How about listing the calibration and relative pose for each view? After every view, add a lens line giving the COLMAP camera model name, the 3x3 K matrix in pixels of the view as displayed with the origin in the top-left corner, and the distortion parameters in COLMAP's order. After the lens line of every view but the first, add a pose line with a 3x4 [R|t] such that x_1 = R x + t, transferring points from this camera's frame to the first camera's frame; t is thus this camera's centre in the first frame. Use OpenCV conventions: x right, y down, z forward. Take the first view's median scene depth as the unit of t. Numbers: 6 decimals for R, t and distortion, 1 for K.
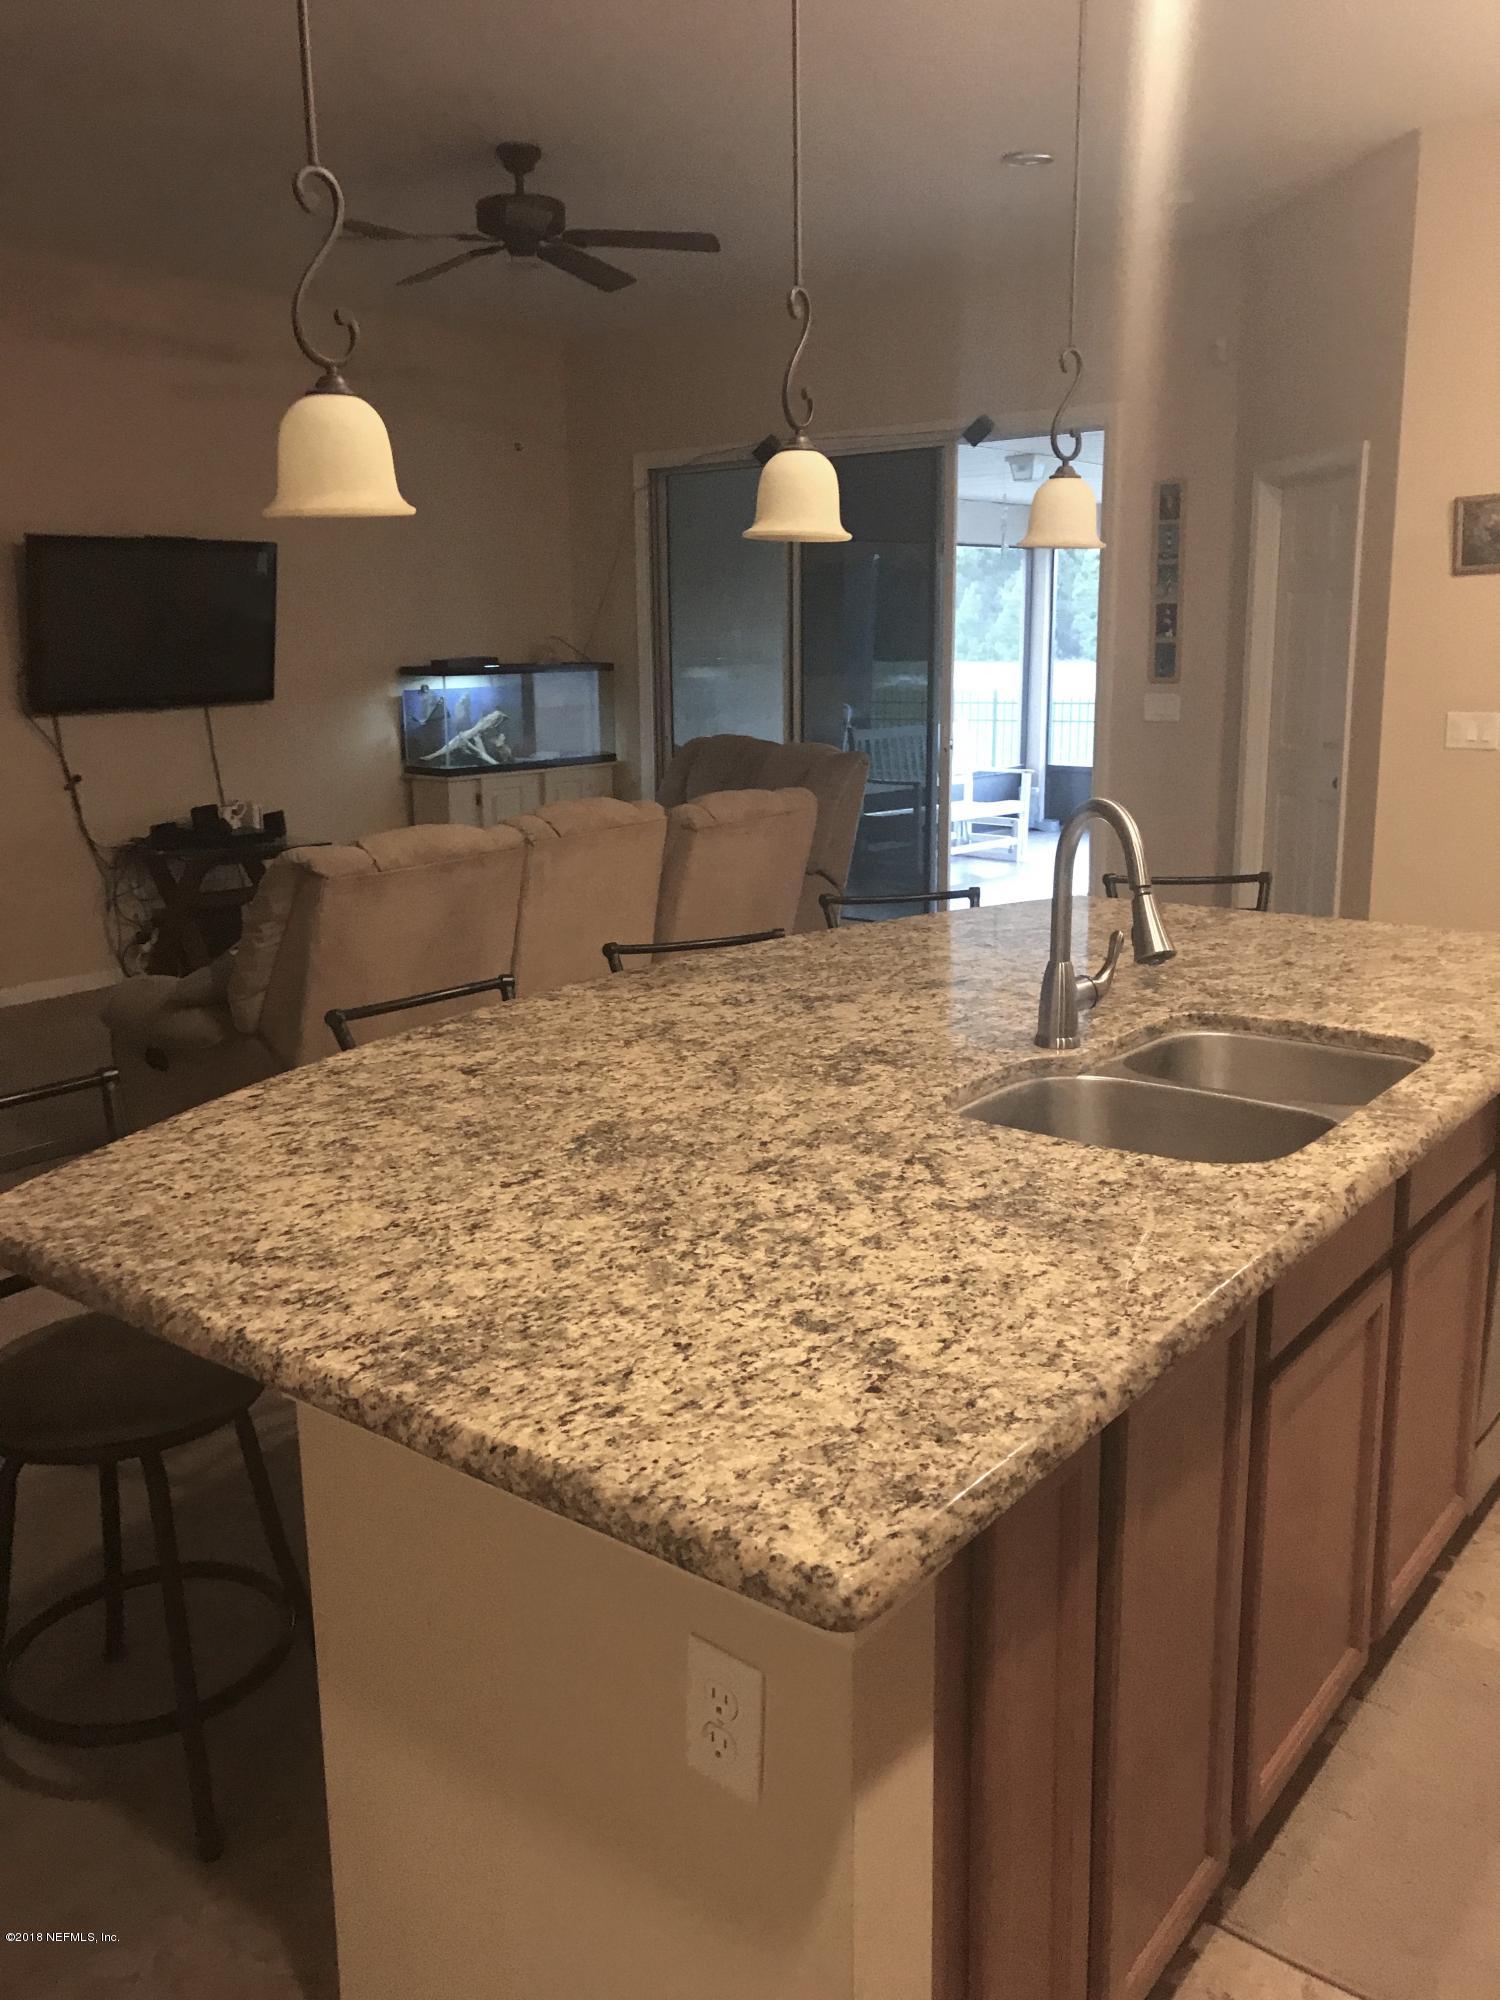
lens RADIAL K [[1643.1, 0, 749.7], [0, 1643.1, 1001.6], [0, 0, 1]] dist [0.017187, -0.016284]
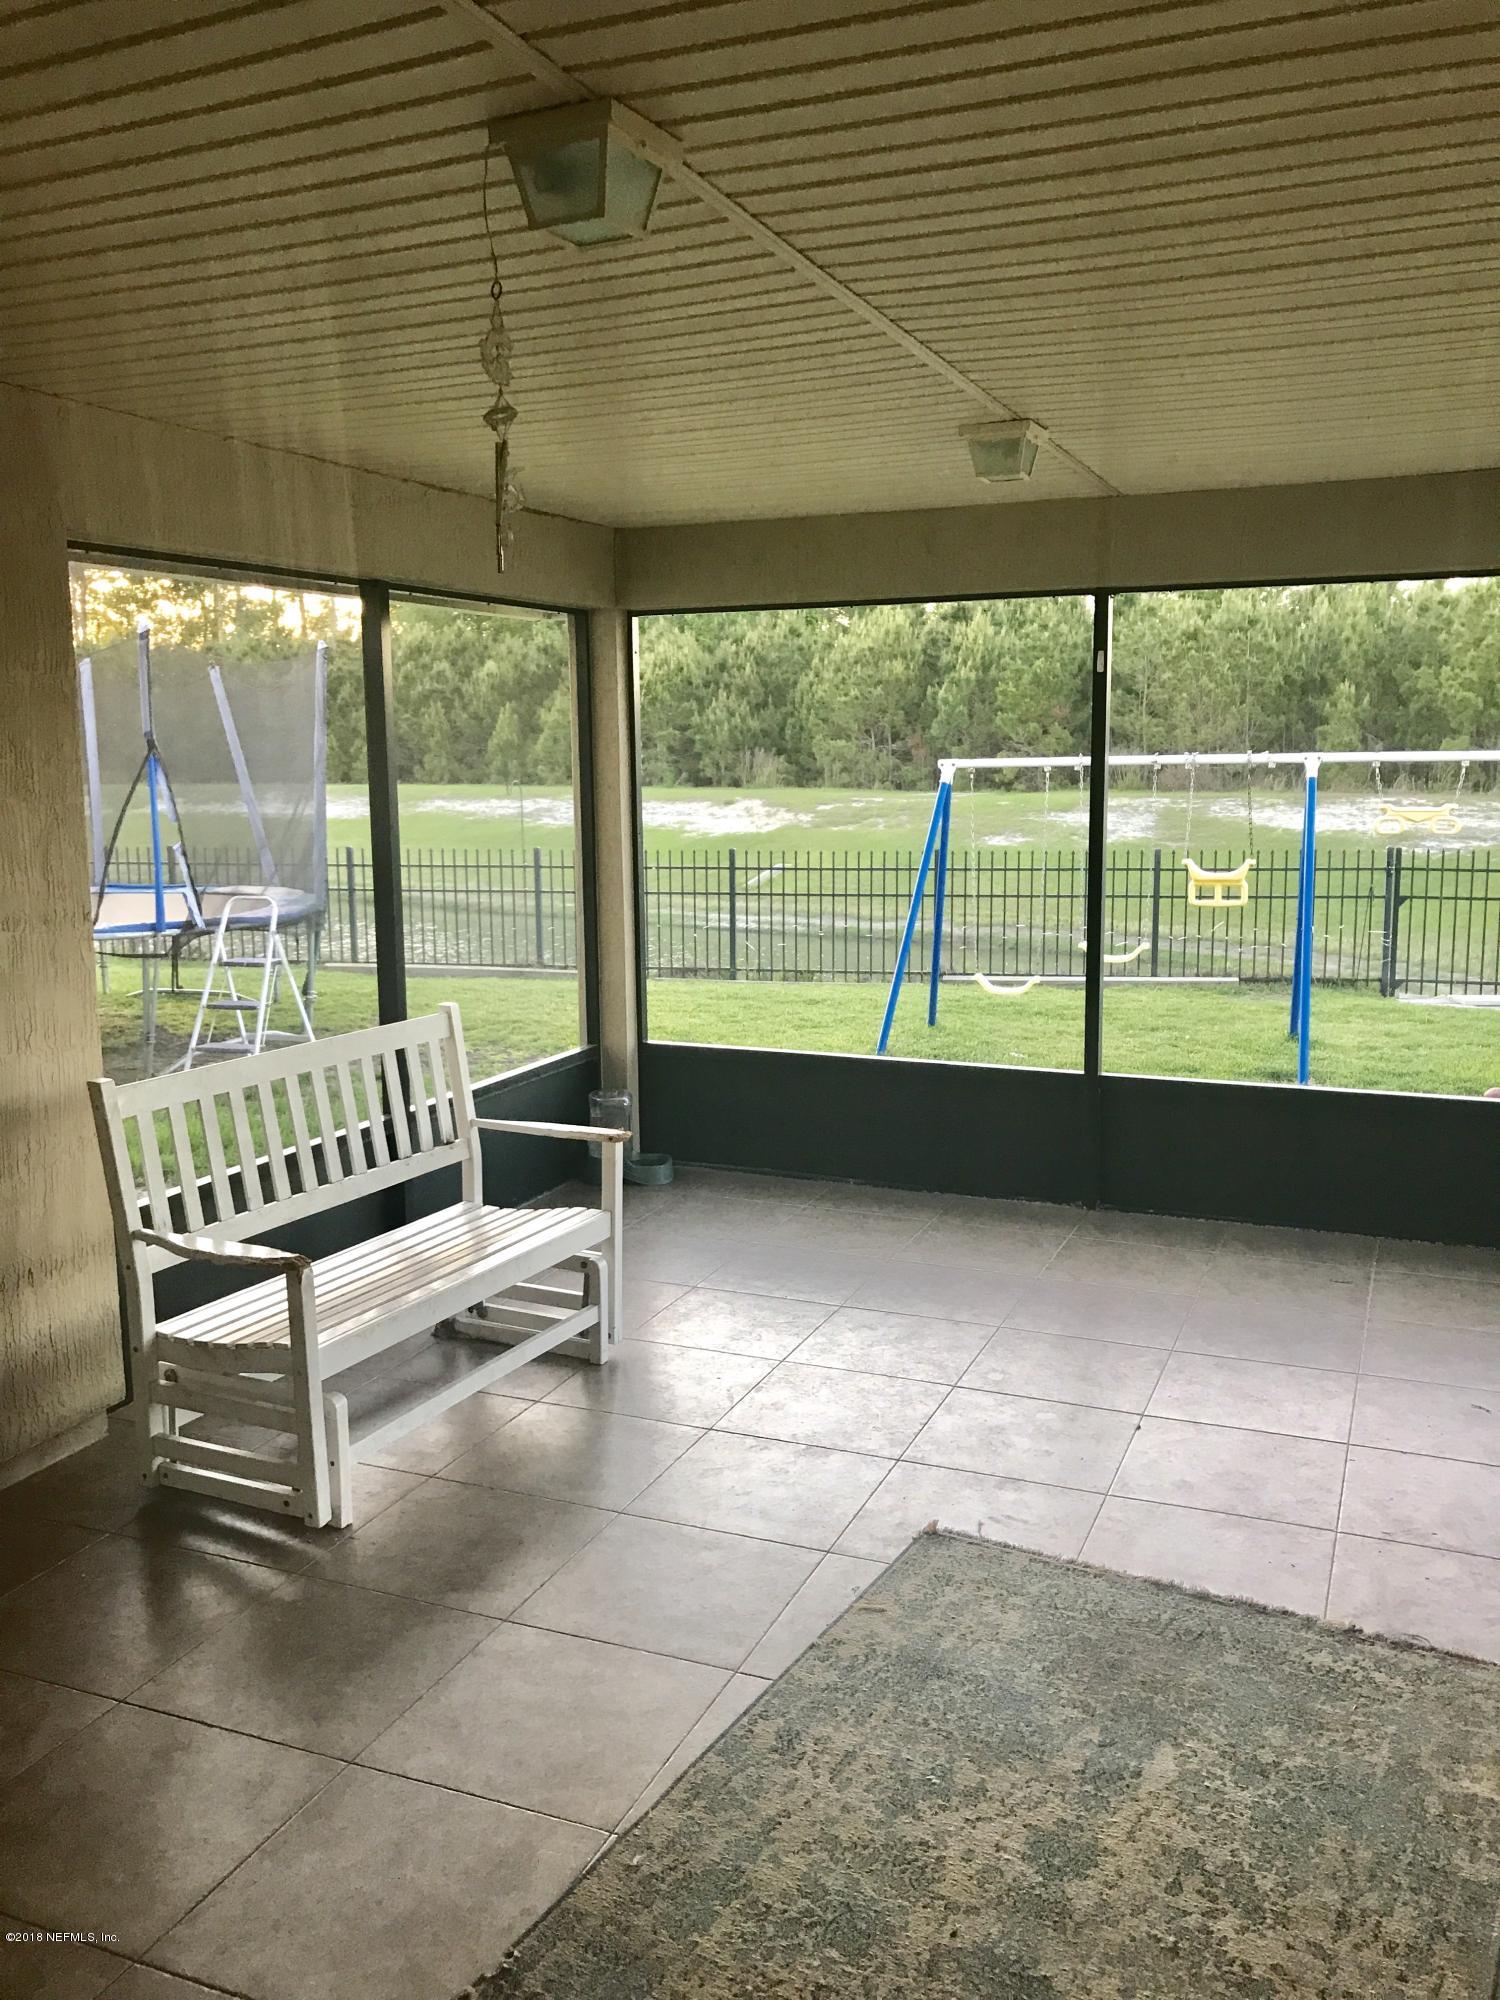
lens RADIAL K [[1643.1, 0, 750.8], [0, 1643.1, 999.5], [0, 0, 1]] dist [0.017187, -0.016284]
pose [[0.963271, -0.047119, 0.264366, 0.080992], [0.065856, 0.995872, -0.062460, -0.122261], [-0.260331, 0.077576, 0.962398, 0.506159]]
